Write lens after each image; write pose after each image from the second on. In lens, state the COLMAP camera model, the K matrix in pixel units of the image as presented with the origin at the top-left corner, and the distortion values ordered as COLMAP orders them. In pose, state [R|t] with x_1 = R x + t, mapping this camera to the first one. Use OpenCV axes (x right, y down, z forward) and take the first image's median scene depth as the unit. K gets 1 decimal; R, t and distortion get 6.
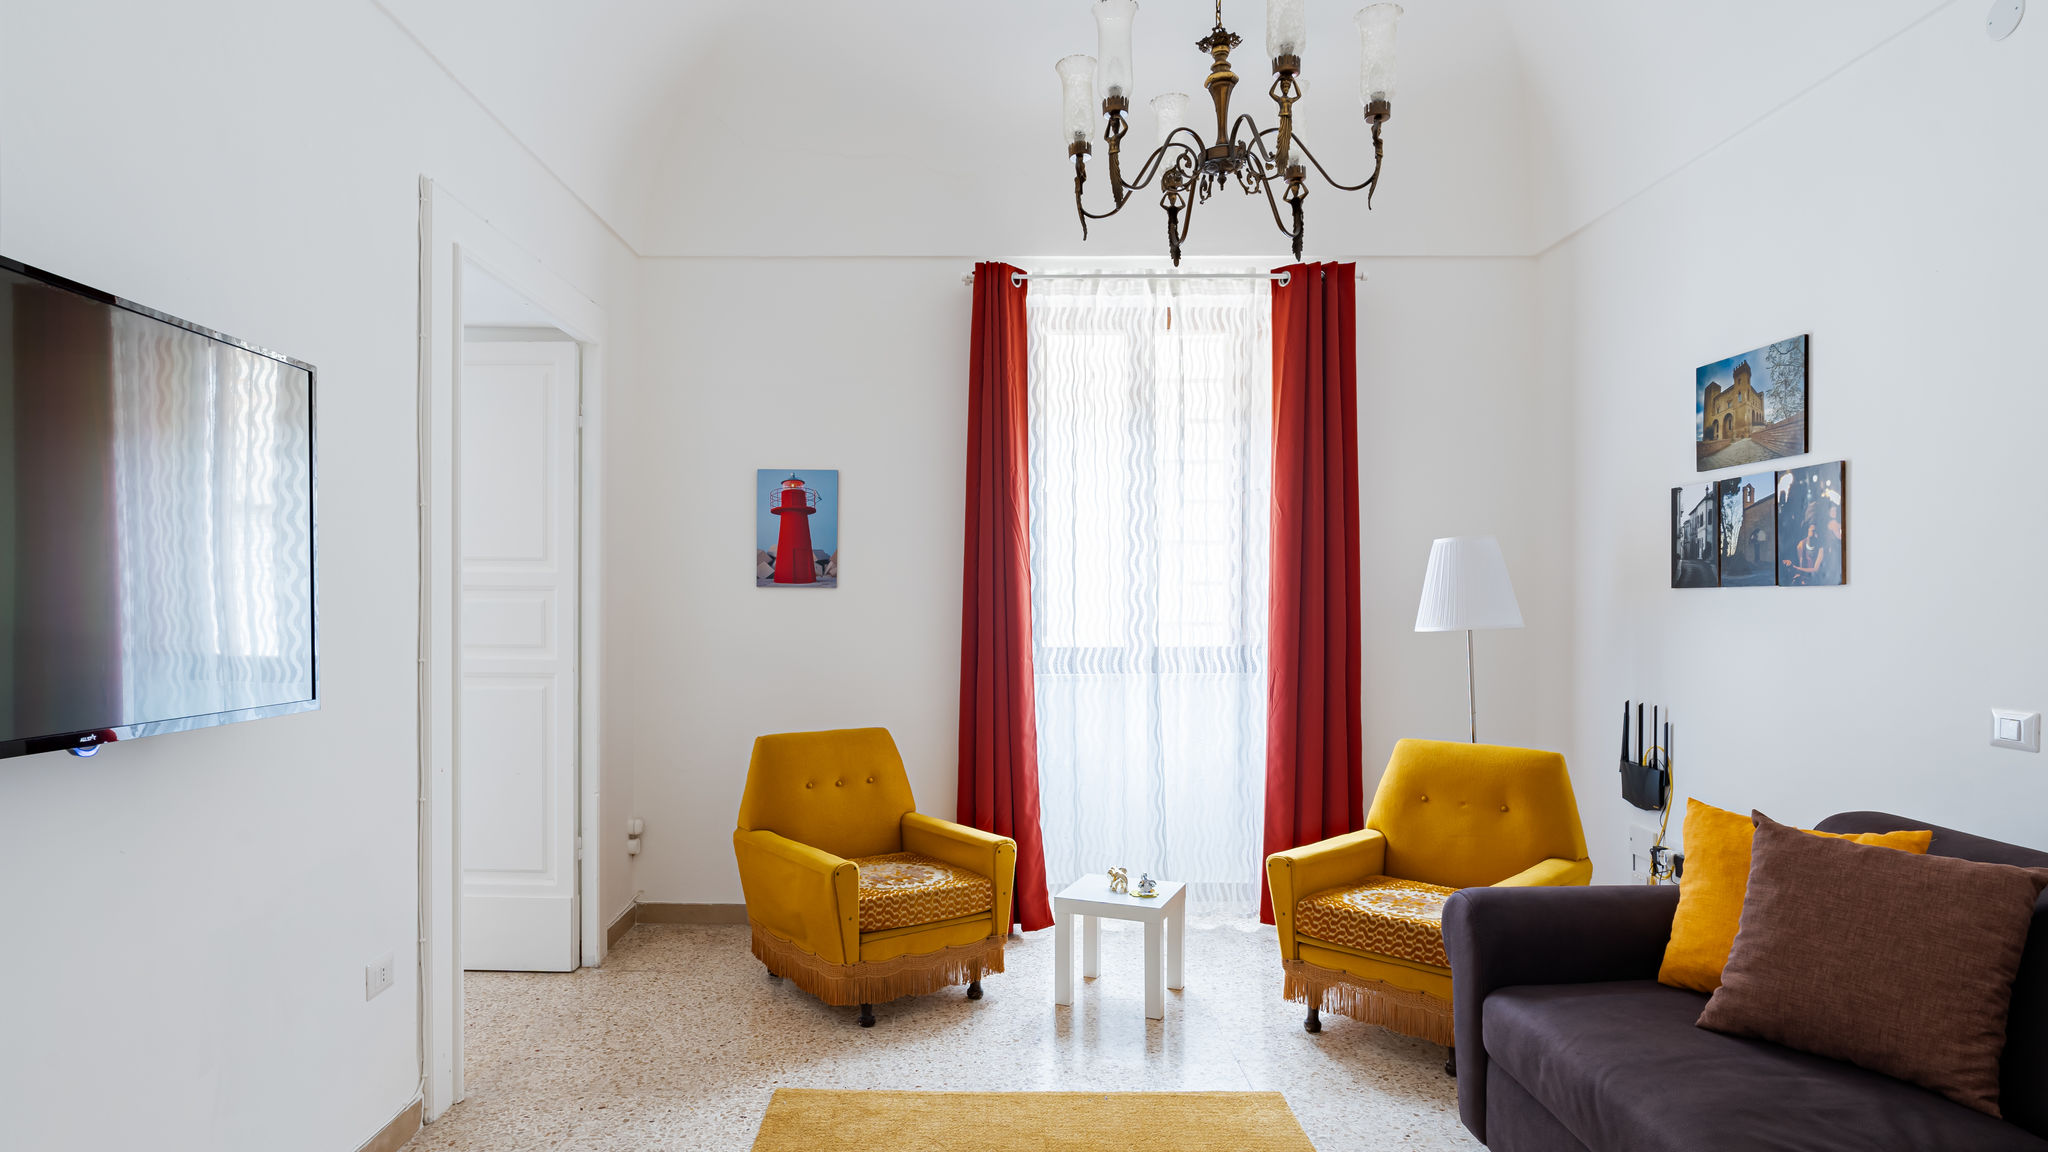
lens RADIAL K [[1149.0, 0, 949.7], [0, 1149.0, 615.2], [0, 0, 1]] dist [0.000041, 0.000166]
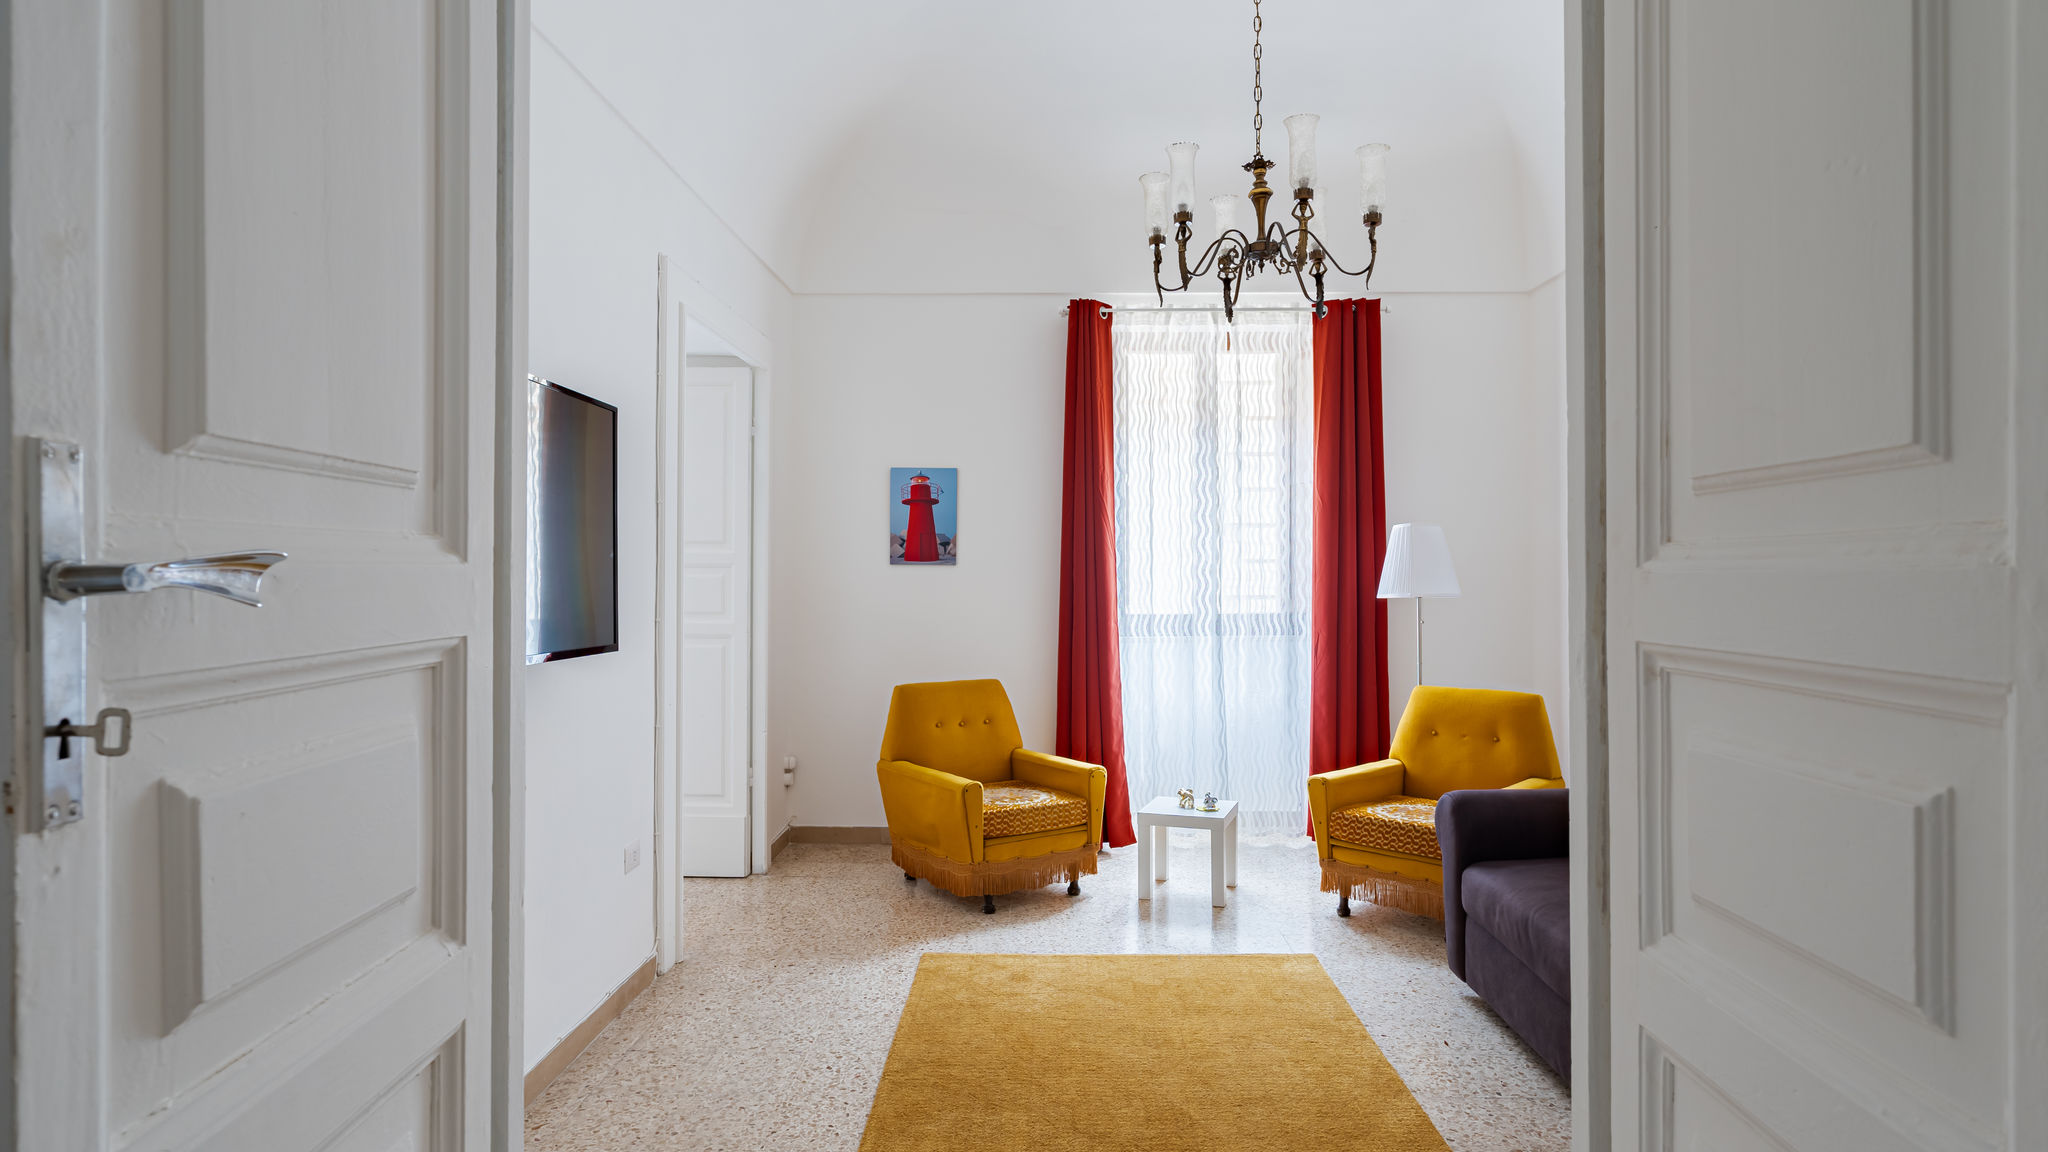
lens RADIAL K [[1100.6, 0, 1024.0], [0, 1100.6, 576.0], [0, 0, 1]] dist [0.000107, -0.000099]
pose [[0.999989, -0.002113, -0.004101, -0.028324], [0.002051, 0.999884, -0.015115, 0.007072], [0.004133, 0.015107, 0.999877, -0.210606]]
